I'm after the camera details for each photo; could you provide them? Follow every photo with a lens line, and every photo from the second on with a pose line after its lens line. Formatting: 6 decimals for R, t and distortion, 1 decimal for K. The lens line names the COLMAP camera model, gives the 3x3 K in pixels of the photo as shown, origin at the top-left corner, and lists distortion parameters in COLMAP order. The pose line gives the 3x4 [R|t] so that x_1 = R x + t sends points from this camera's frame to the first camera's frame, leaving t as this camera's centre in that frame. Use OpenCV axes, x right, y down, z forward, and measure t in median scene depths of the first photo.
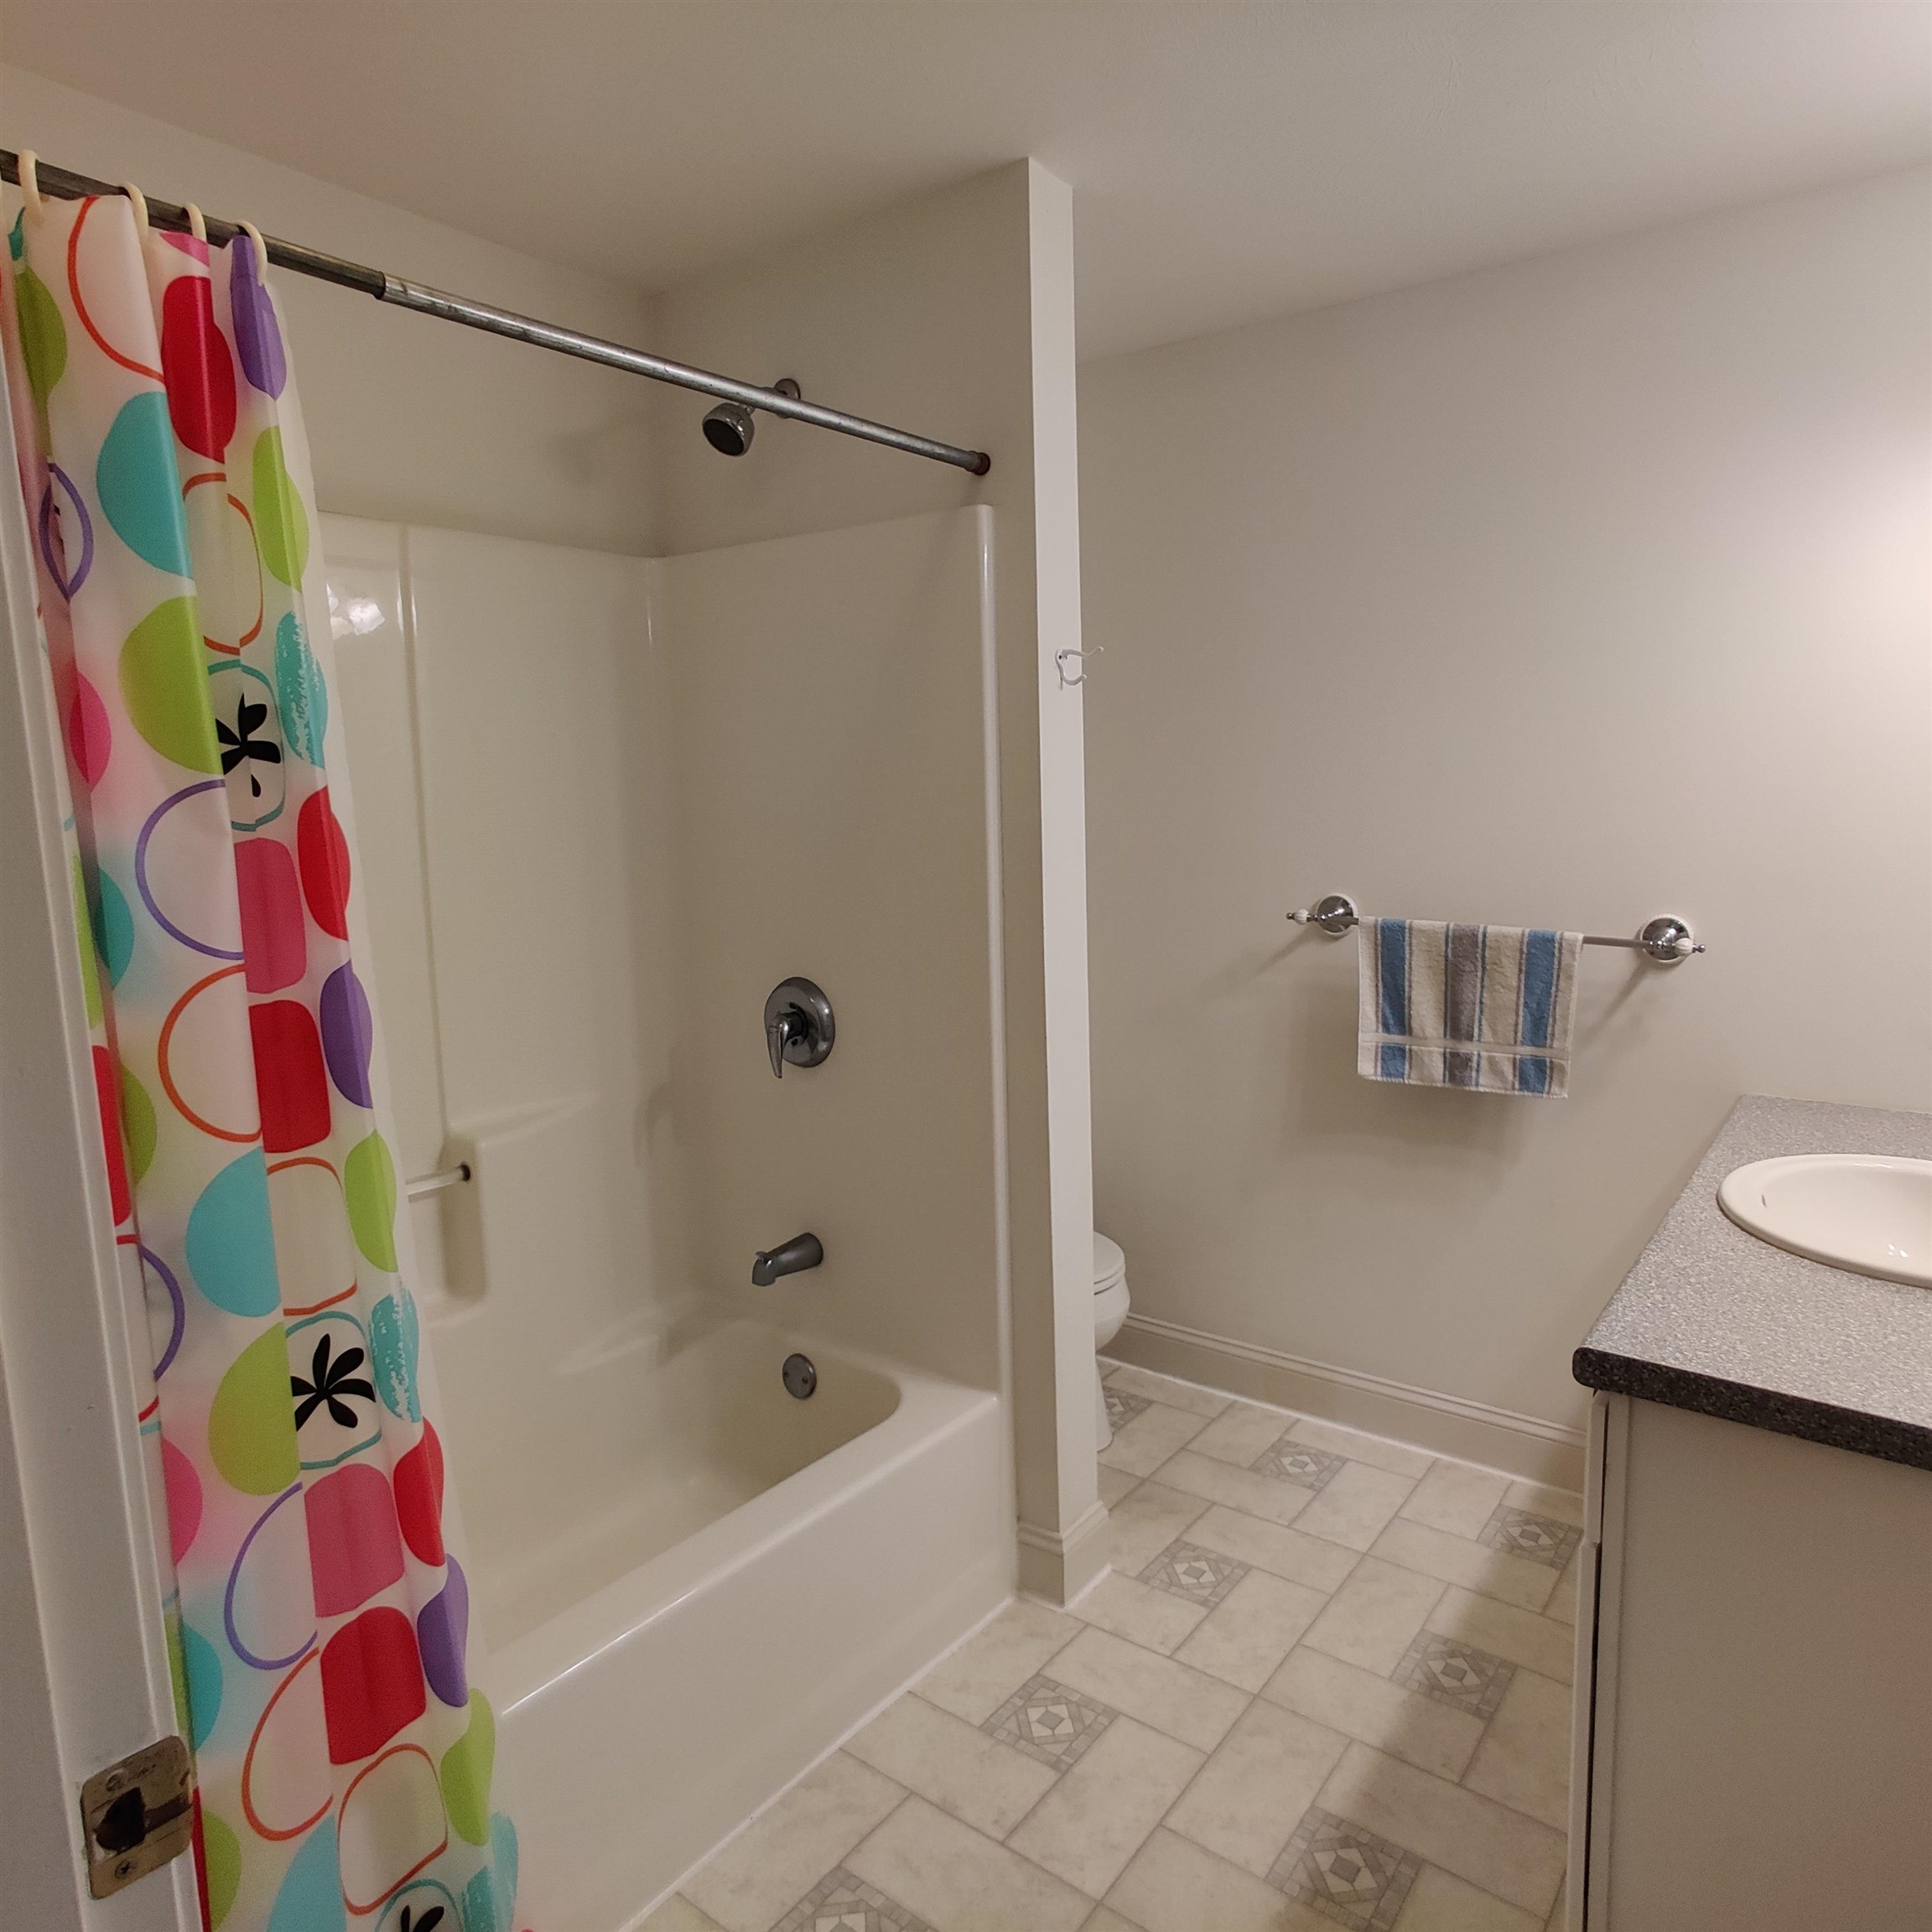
lens RADIAL K [[1297.5, 0, 976.4], [0, 1297.5, 967.7], [0, 0, 1]] dist [-0.067392, 0.042462]
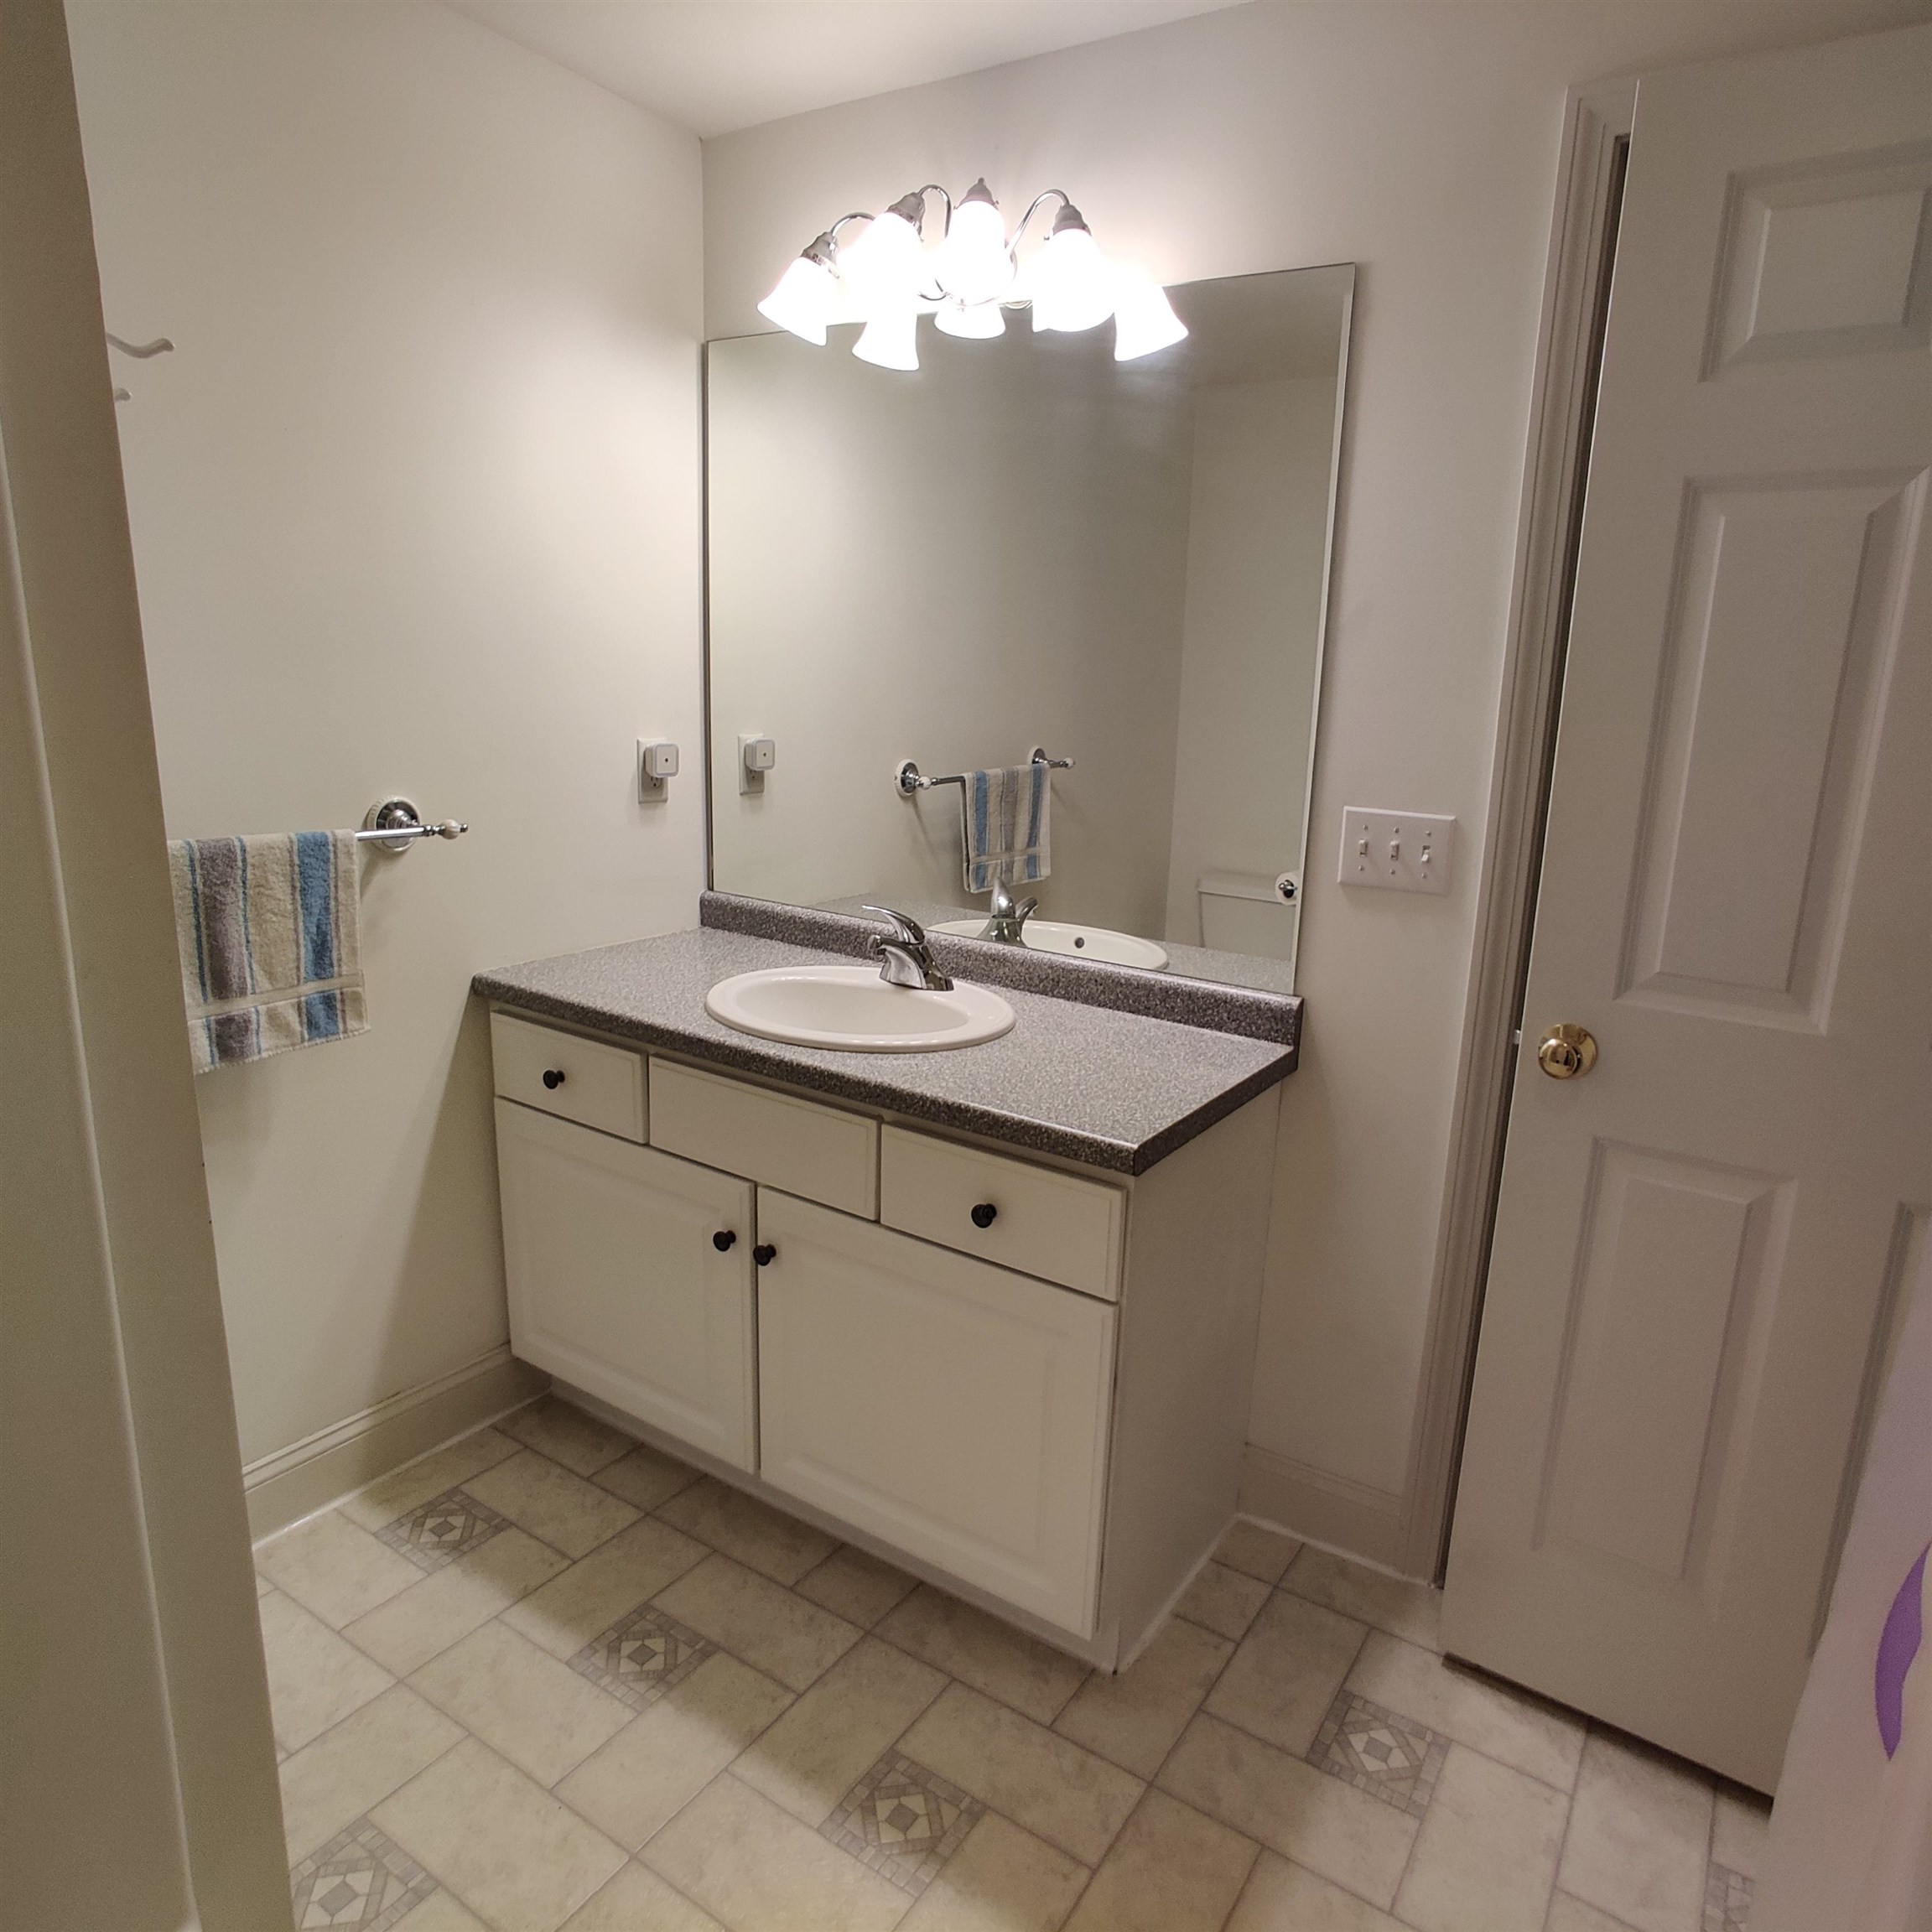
lens RADIAL K [[1297.5, 0, 979.5], [0, 1297.5, 934.8], [0, 0, 1]] dist [-0.067392, 0.042462]
pose [[-0.082334, -0.193224, 0.977694, -0.359740], [0.097075, 0.974805, 0.200828, -0.083943], [-0.991866, 0.111445, -0.061502, 0.645227]]
